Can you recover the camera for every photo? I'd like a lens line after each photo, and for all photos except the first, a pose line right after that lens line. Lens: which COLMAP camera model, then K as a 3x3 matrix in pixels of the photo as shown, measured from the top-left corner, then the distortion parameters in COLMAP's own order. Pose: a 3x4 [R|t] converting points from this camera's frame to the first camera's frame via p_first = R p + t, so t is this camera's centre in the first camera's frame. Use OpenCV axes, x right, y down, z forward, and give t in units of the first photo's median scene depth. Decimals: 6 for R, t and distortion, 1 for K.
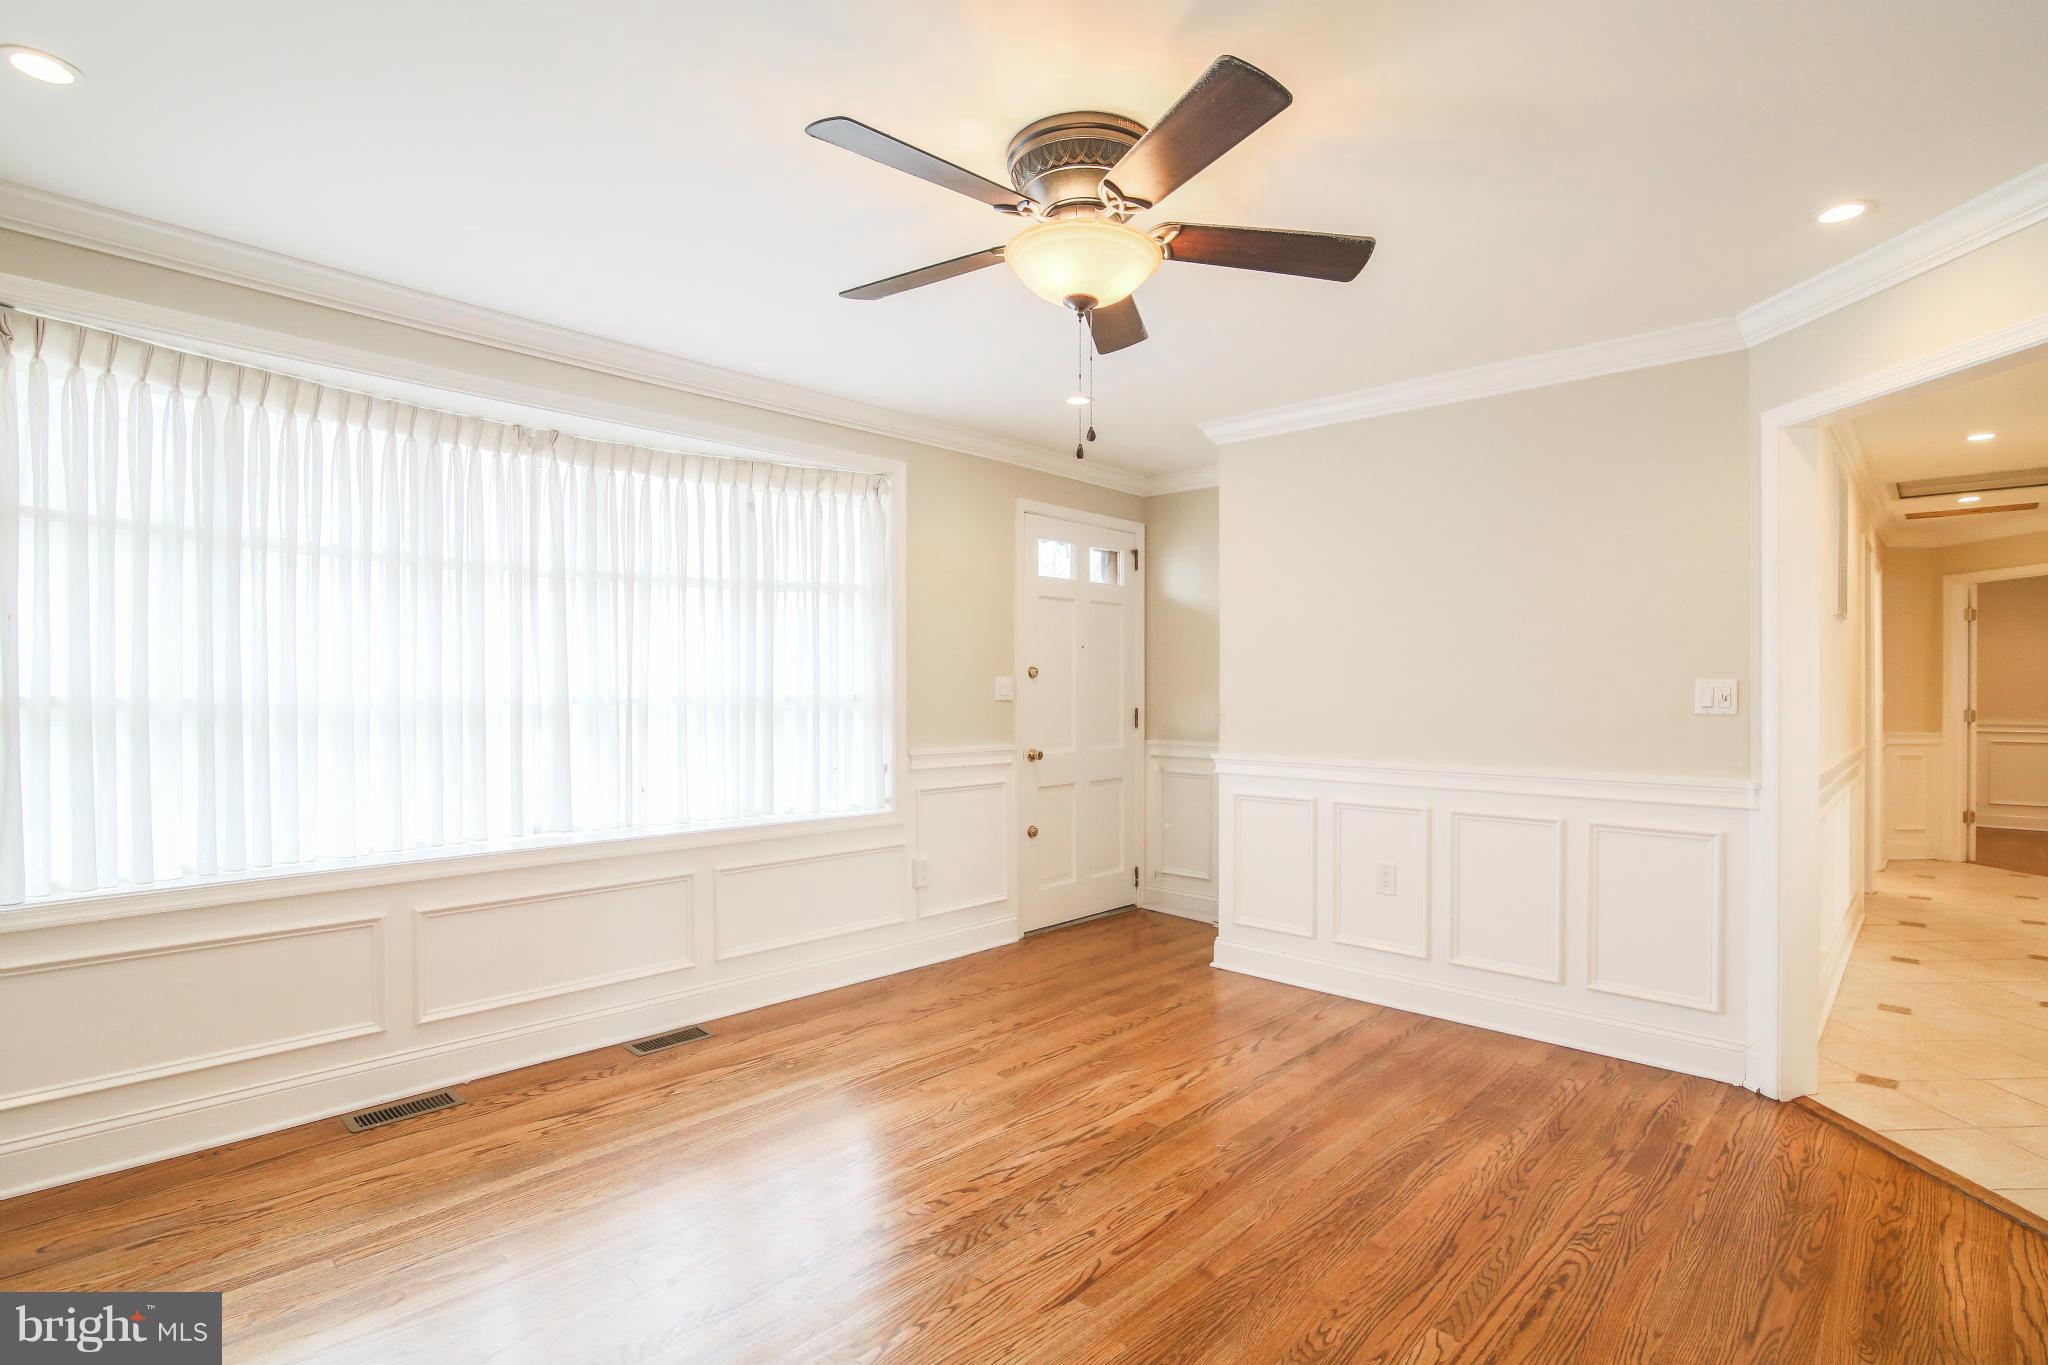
lens RADIAL K [[990.4, 0, 1038.5], [0, 990.4, 688.9], [0, 0, 1]] dist [-0.021762, -0.001210]
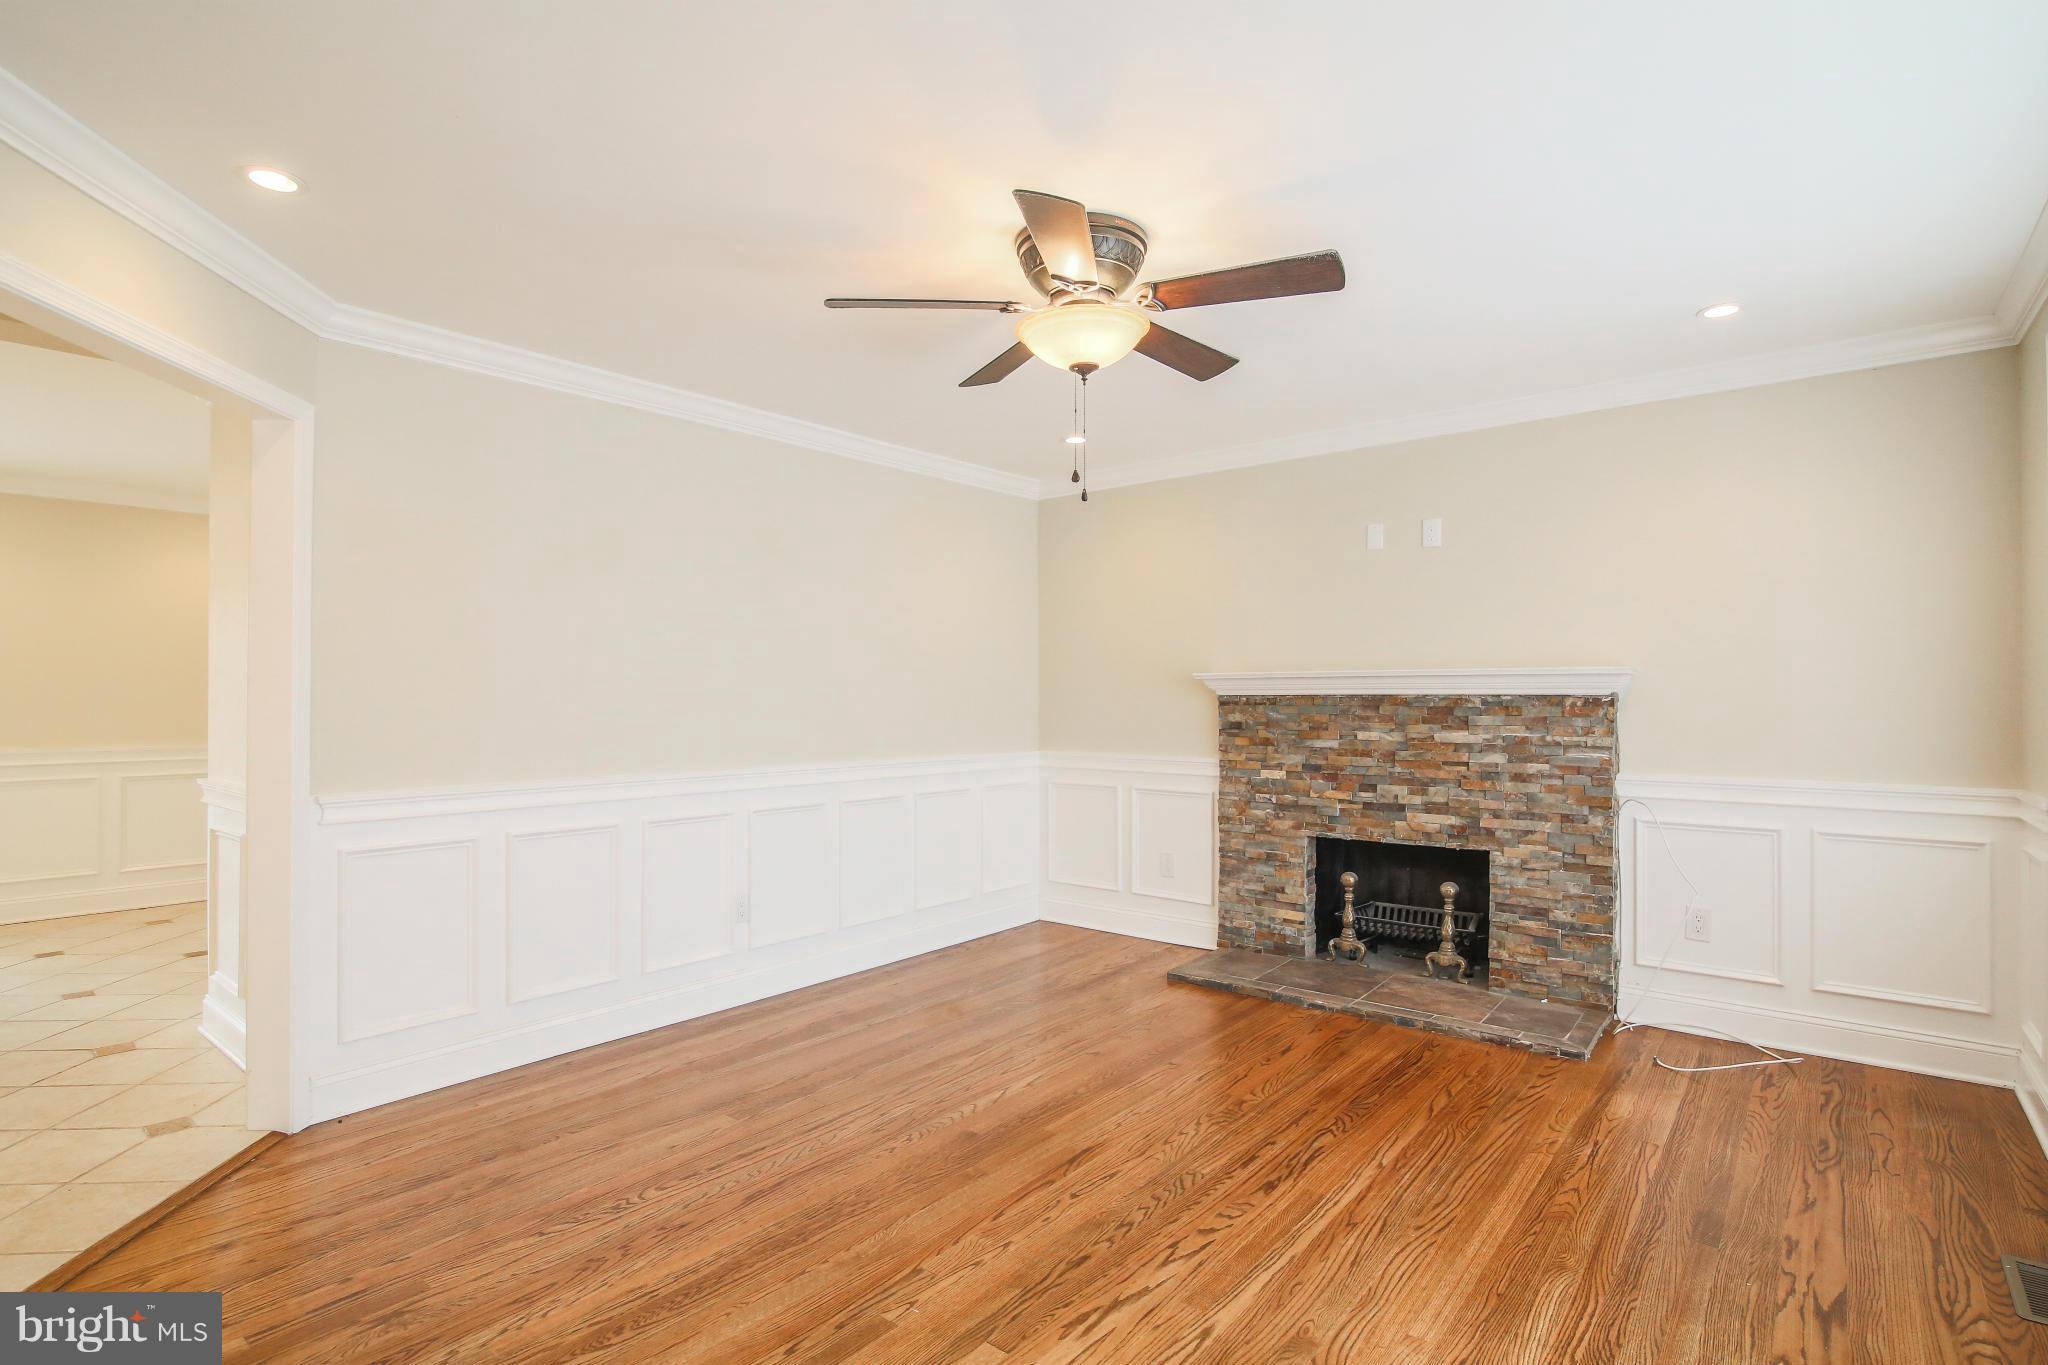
lens RADIAL K [[990.4, 0, 1038.5], [0, 990.4, 688.9], [0, 0, 1]] dist [-0.021762, -0.001210]
pose [[-0.997264, -0.002880, -0.073873, 0.131641], [-0.002321, 0.999968, -0.007641, -0.000962], [0.073892, -0.007449, -0.997238, 1.570216]]
